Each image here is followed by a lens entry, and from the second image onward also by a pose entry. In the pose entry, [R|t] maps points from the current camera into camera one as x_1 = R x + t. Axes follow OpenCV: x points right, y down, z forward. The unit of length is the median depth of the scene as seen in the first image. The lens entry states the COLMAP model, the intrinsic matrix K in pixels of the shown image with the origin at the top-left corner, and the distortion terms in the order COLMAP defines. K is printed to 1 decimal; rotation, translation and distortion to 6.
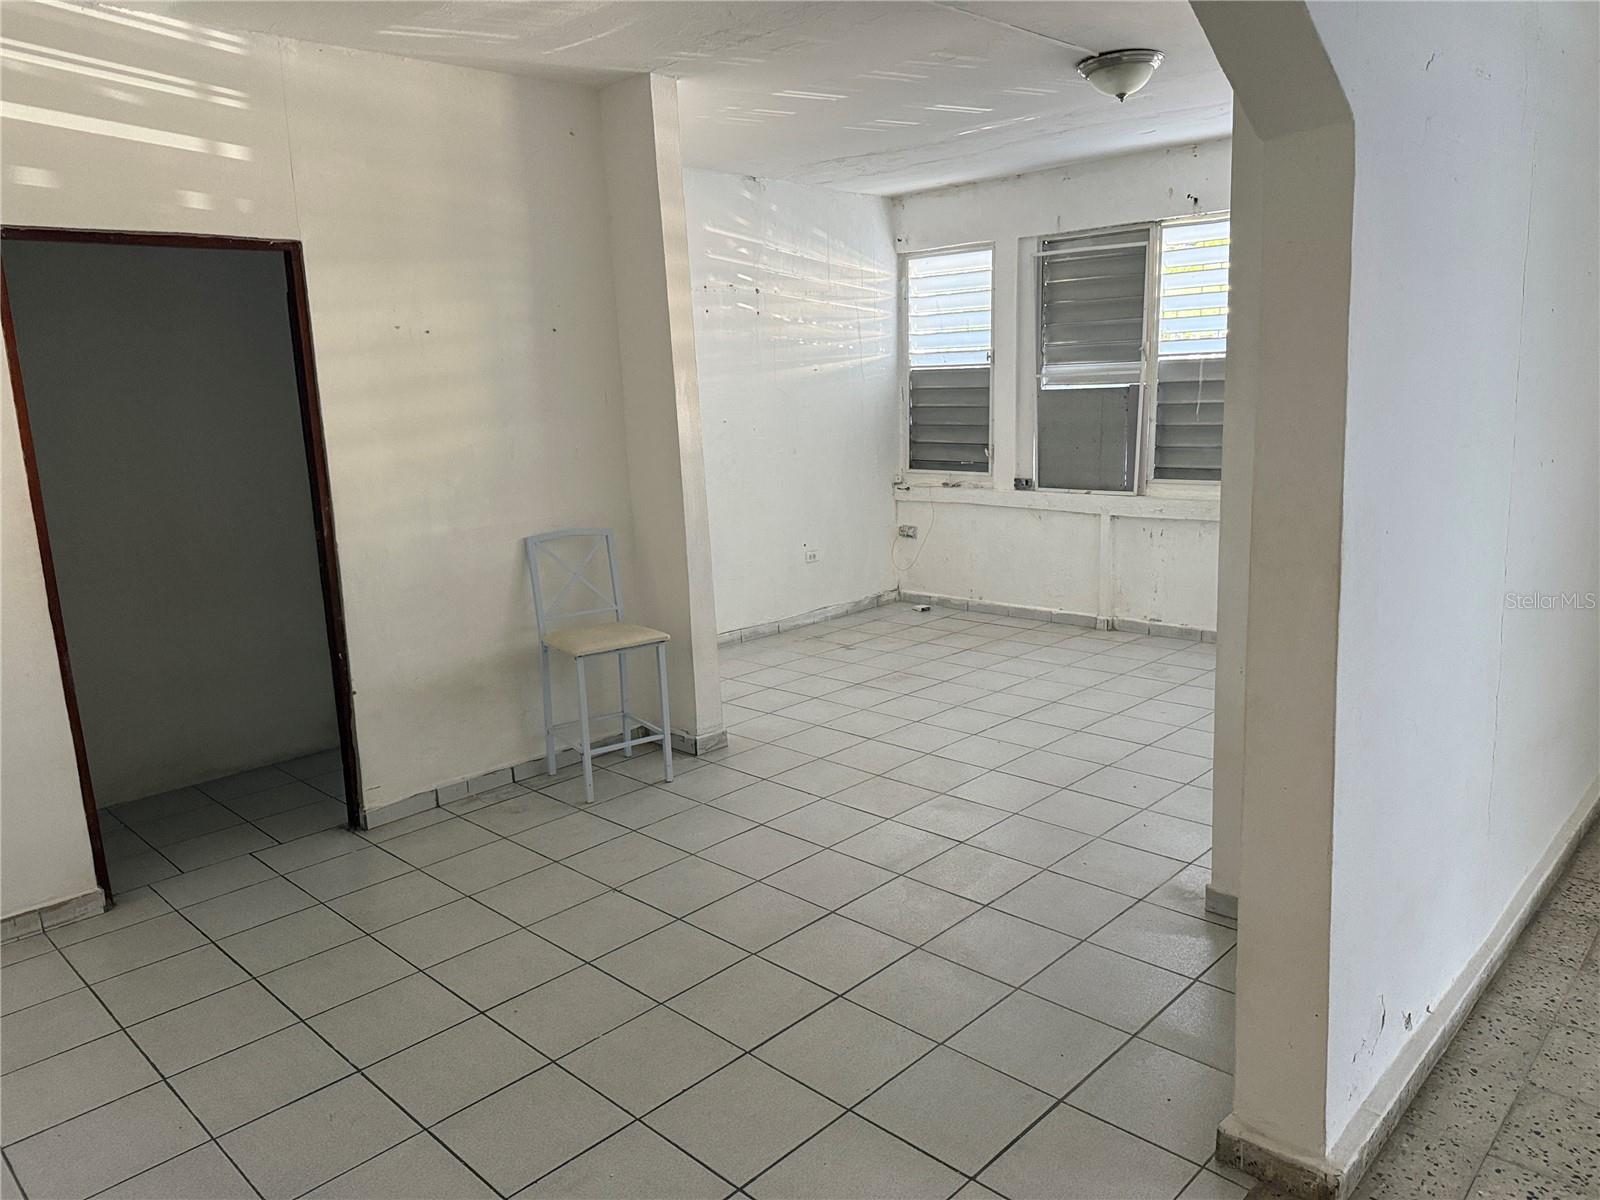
lens RADIAL K [[1141.7, 0, 795.5], [0, 1141.7, 574.5], [0, 0, 1]] dist [0.170500, -0.322500]
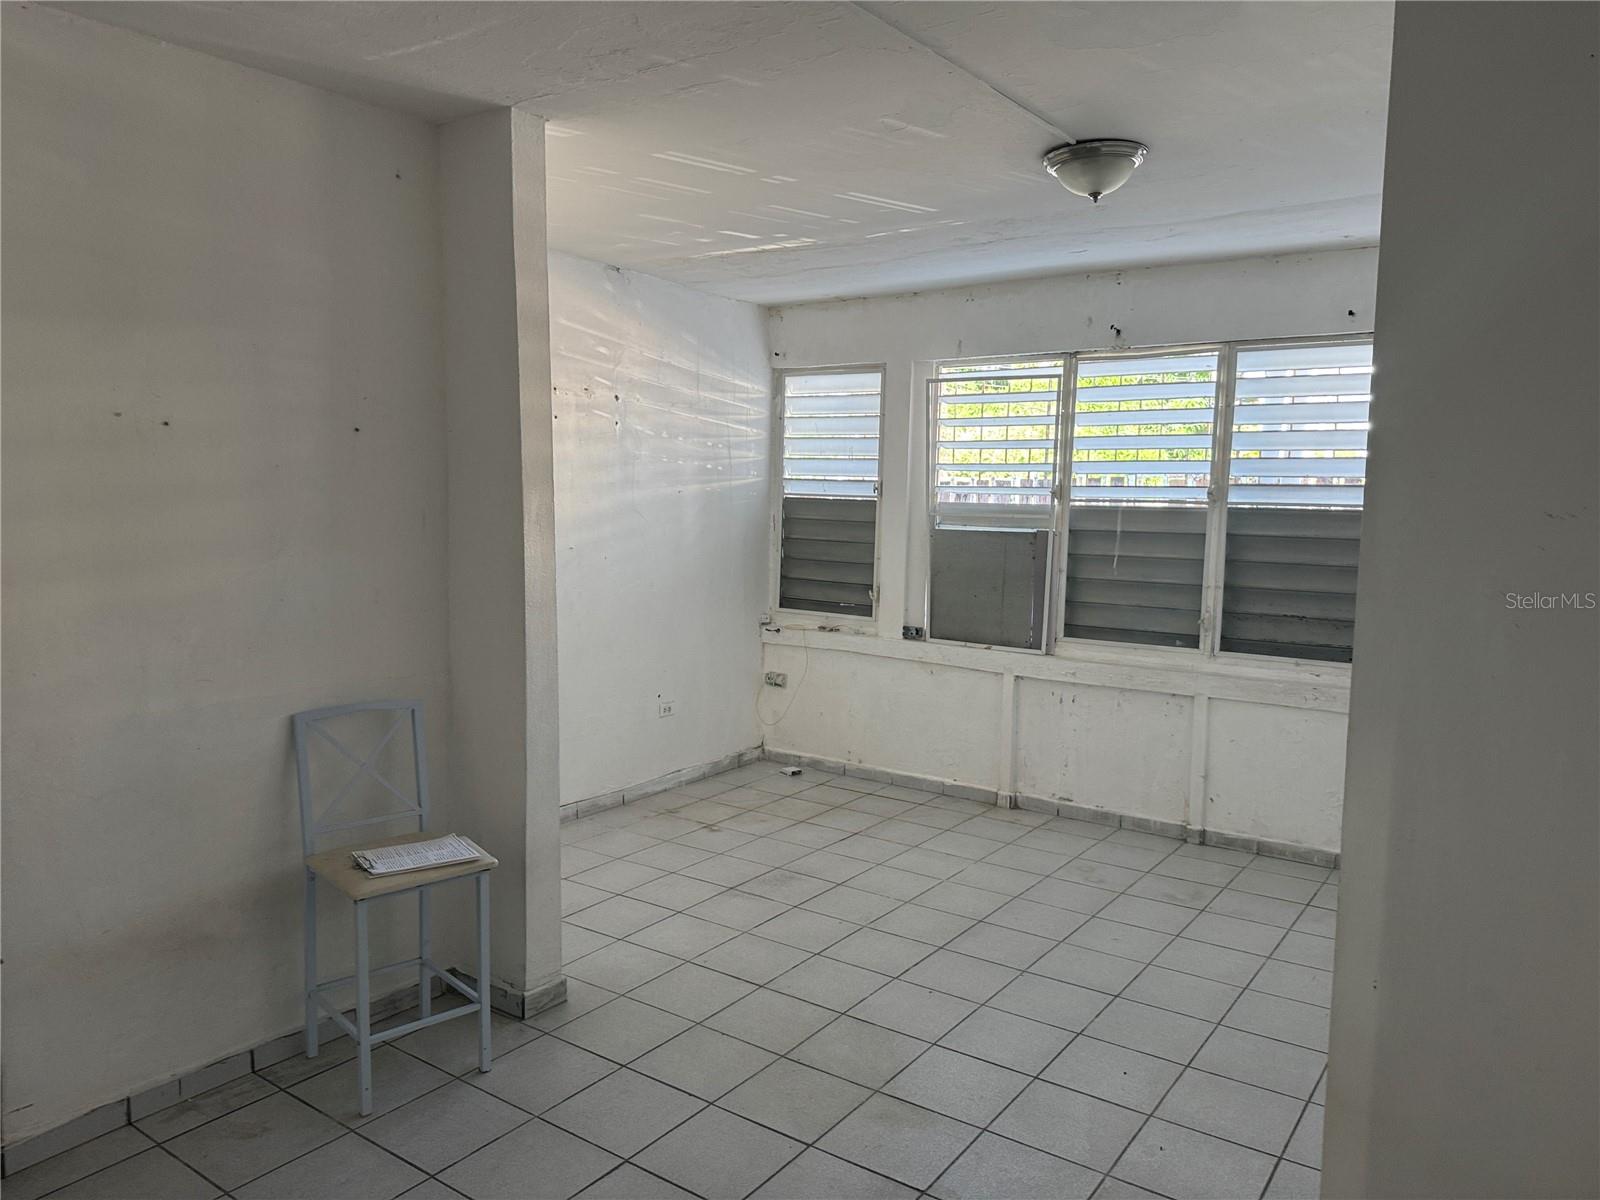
lens RADIAL K [[1141.7, 0, 795.5], [0, 1141.7, 574.5], [0, 0, 1]] dist [0.170500, -0.322500]
pose [[0.986781, 0.041008, 0.156785, -0.031271], [-0.025517, 0.994704, -0.099566, -0.036258], [-0.160038, 0.094249, 0.982601, 0.162125]]
